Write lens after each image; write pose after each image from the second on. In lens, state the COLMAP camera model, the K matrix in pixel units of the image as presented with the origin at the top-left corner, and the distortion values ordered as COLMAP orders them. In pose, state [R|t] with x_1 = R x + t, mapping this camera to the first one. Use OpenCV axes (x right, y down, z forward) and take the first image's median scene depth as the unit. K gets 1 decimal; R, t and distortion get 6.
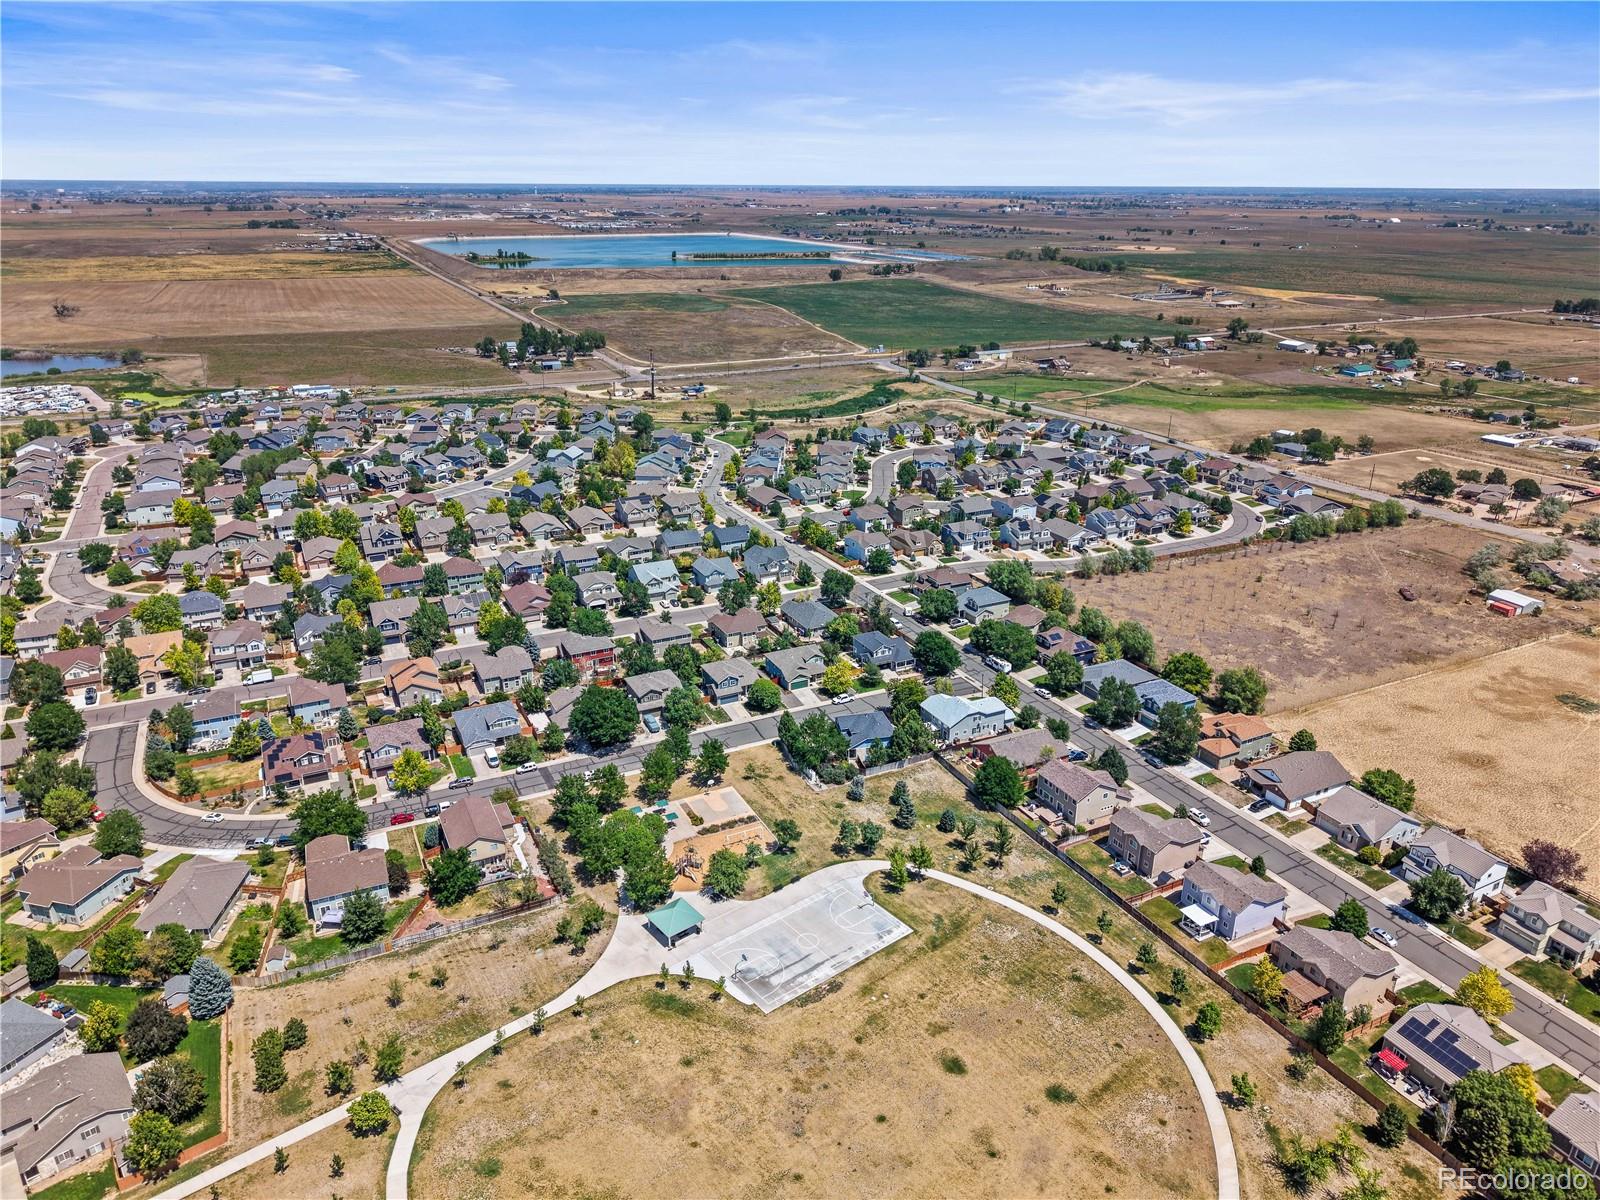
lens RADIAL K [[1090.6, 0, 800.0], [0, 1090.6, 600.0], [0, 0, 1]] dist [-0.009919, -0.006043]
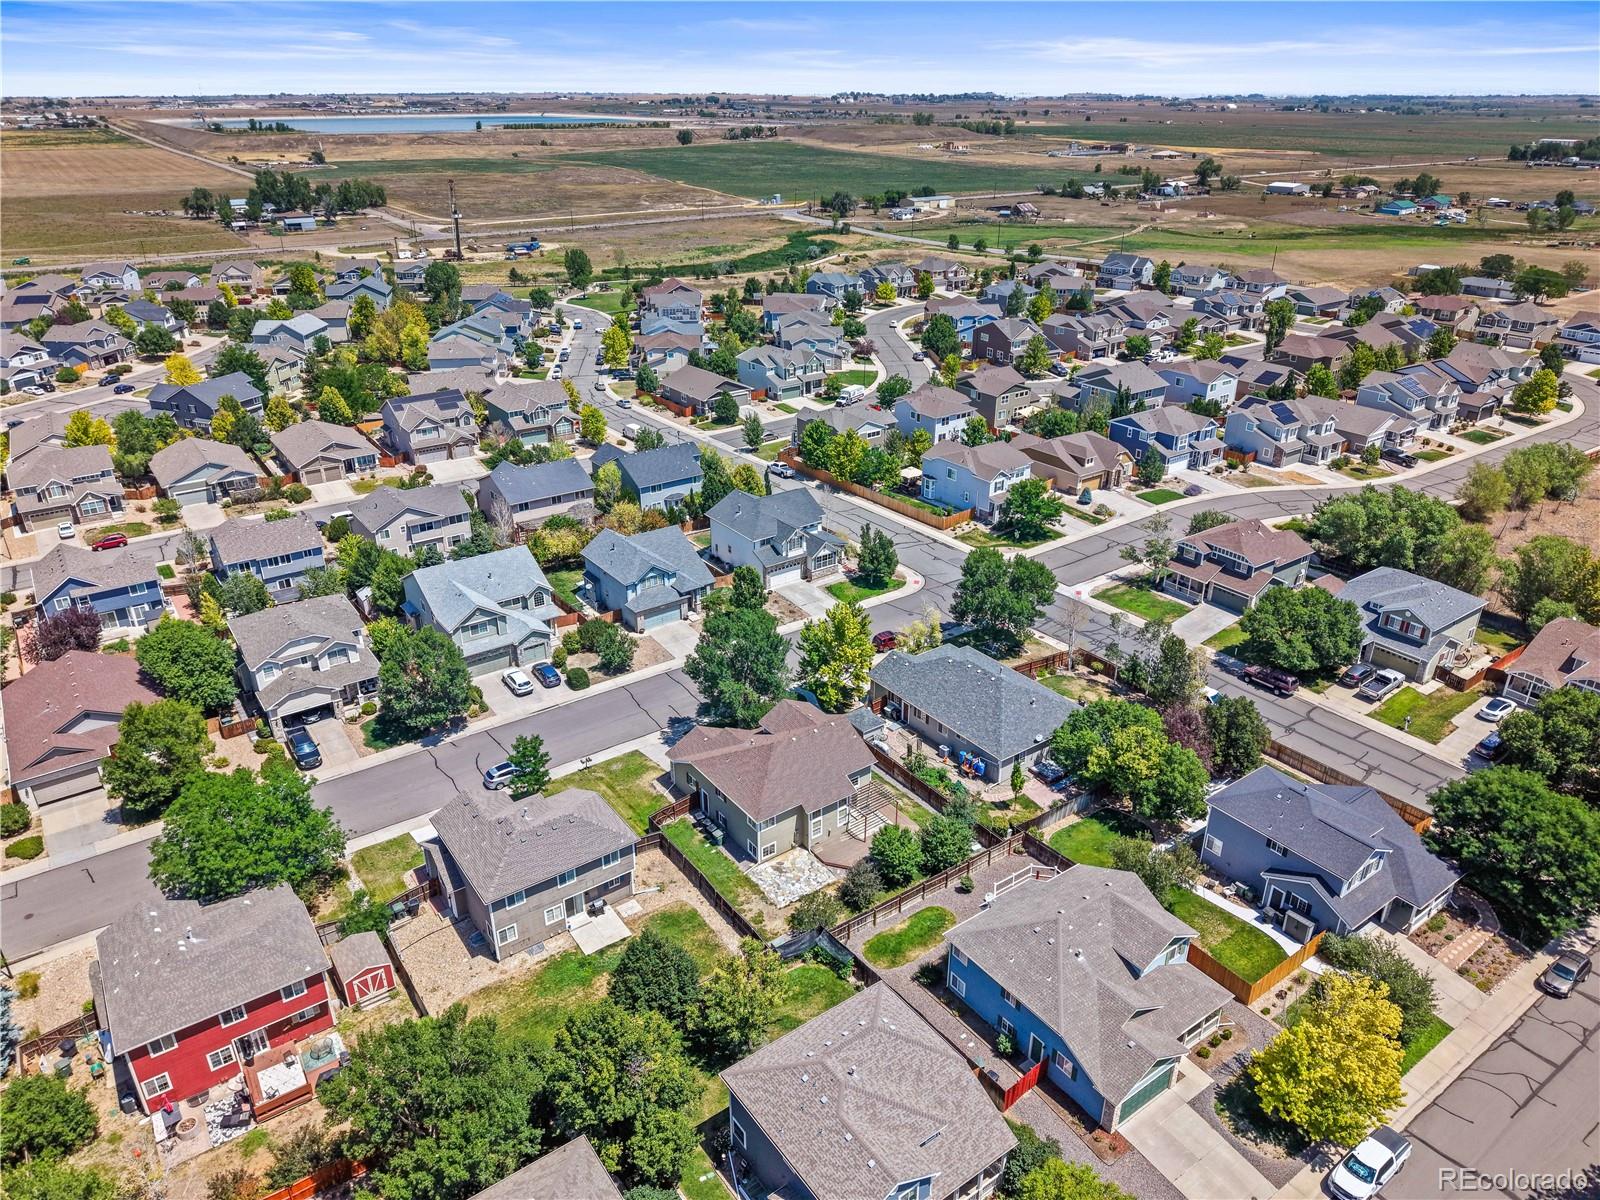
lens RADIAL K [[1090.6, 0, 800.0], [0, 1090.6, 600.0], [0, 0, 1]] dist [-0.009919, -0.006043]
pose [[0.987533, -0.072397, 0.139775, -0.066362], [0.062384, 0.995250, 0.074738, -0.033583], [-0.144522, -0.065087, 0.987359, 0.524226]]
